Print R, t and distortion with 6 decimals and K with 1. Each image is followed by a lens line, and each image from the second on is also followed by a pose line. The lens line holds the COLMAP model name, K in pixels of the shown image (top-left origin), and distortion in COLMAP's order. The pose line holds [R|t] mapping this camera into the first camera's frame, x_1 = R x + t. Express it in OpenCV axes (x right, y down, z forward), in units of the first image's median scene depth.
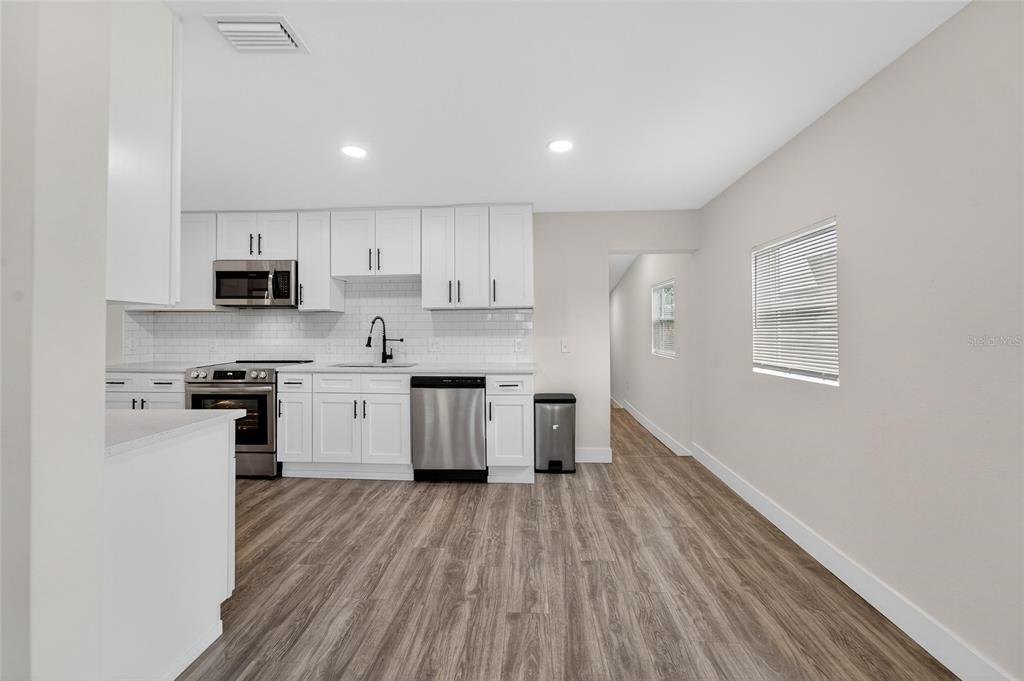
lens RADIAL K [[436.3, 0, 498.8], [0, 436.3, 329.2], [0, 0, 1]] dist [-0.001877, 0.000218]
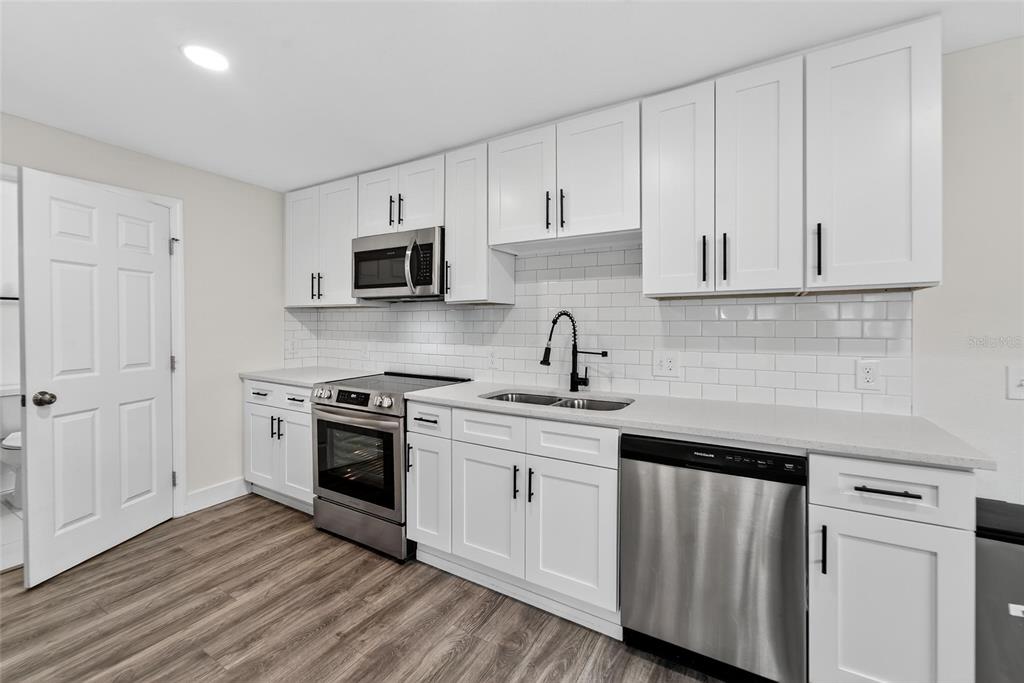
lens RADIAL K [[436.3, 0, 498.8], [0, 436.3, 330.2], [0, 0, 1]] dist [-0.001877, 0.000218]
pose [[0.888472, 0.010933, -0.458801, -0.092755], [-0.007411, 0.999928, 0.009476, -0.009845], [0.458871, -0.005019, 0.888489, 0.472737]]
